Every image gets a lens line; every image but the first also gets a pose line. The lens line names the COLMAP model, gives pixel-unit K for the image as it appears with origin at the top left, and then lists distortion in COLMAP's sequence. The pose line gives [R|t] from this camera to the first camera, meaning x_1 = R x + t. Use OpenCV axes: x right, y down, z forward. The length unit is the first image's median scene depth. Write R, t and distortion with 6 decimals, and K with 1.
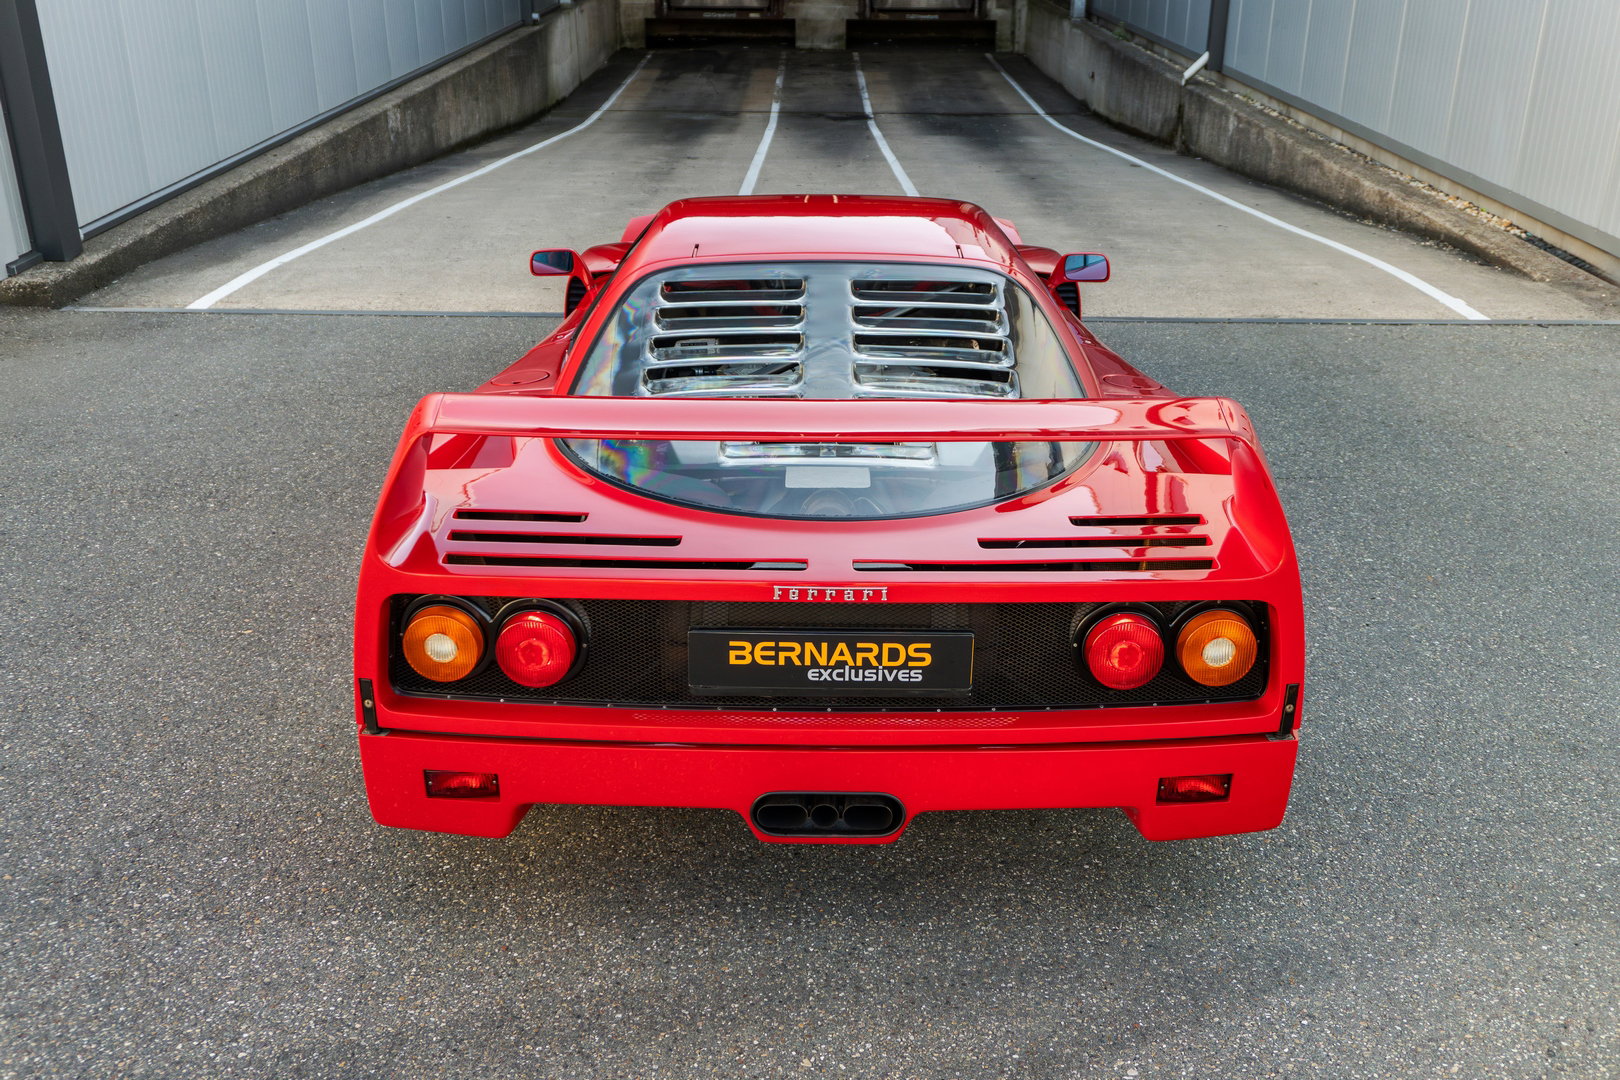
lens RADIAL K [[1481.1, 0, 815.2], [0, 1481.1, 523.0], [0, 0, 1]] dist [-0.016879, 0.000000]
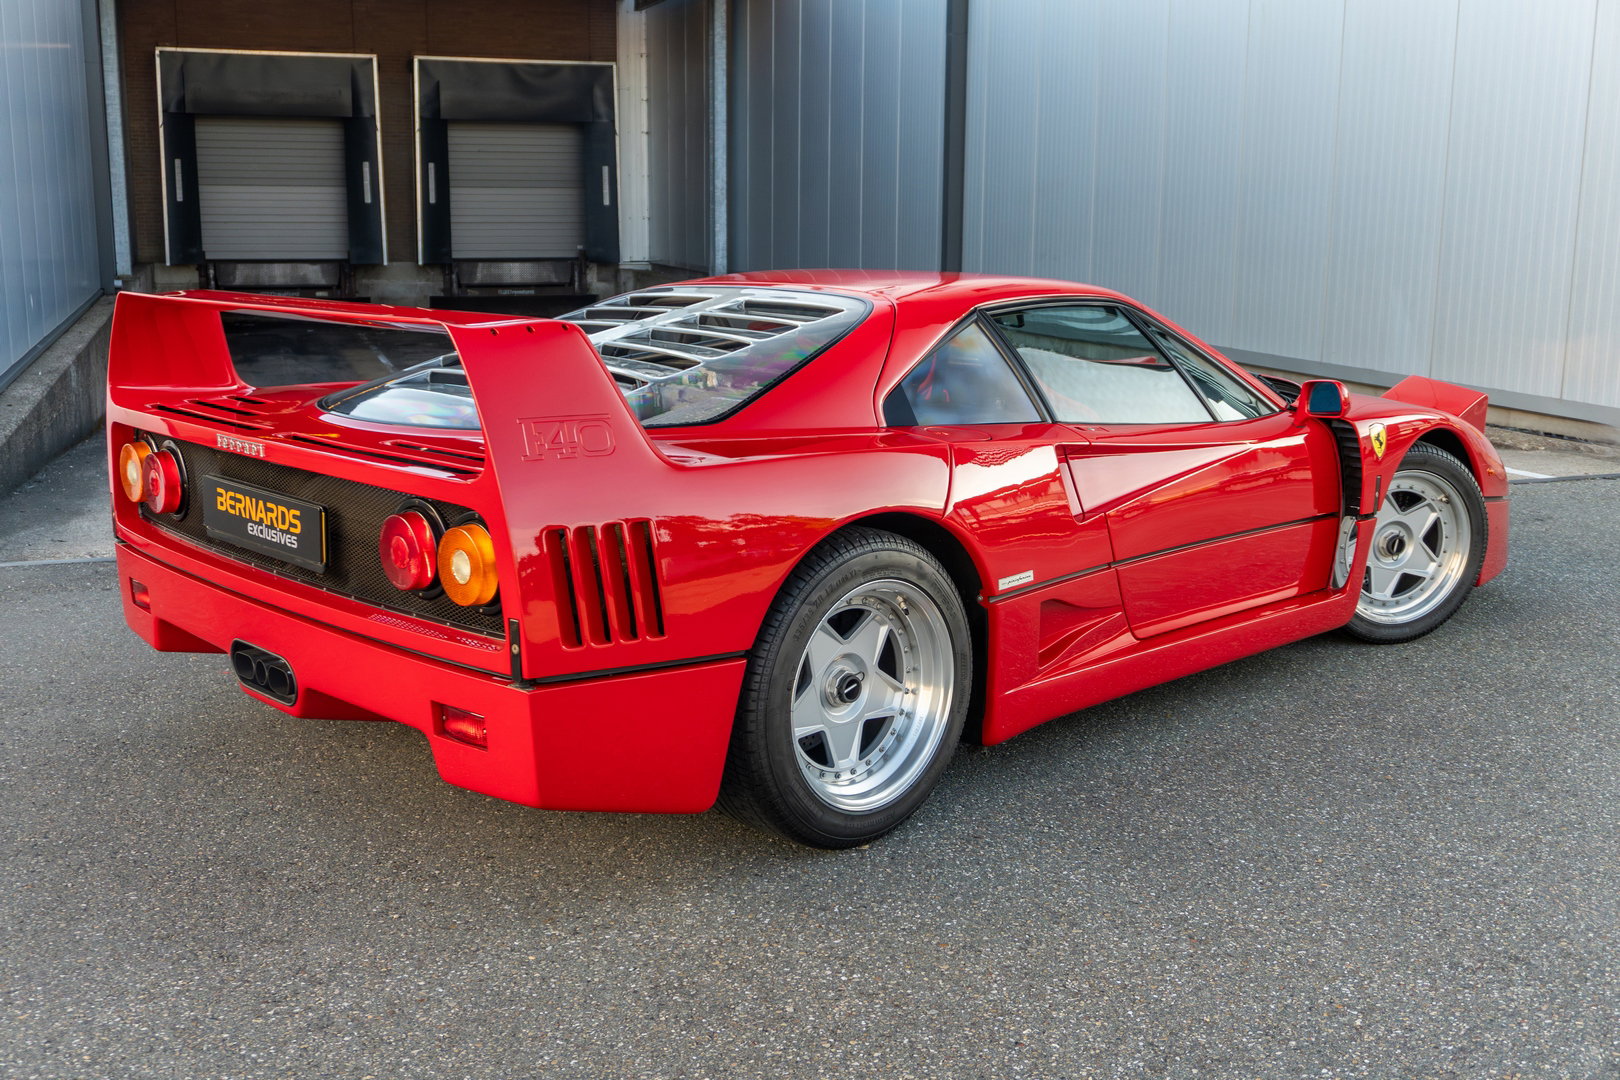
lens RADIAL K [[1686.4, 0, 852.1], [0, 1686.4, 516.5], [0, 0, 1]] dist [-0.017527, 0.000000]
pose [[0.941022, -0.060872, 0.332825, -0.854695], [0.130231, 0.973061, -0.190245, 0.095019], [-0.312278, 0.222368, 0.923599, 0.274522]]
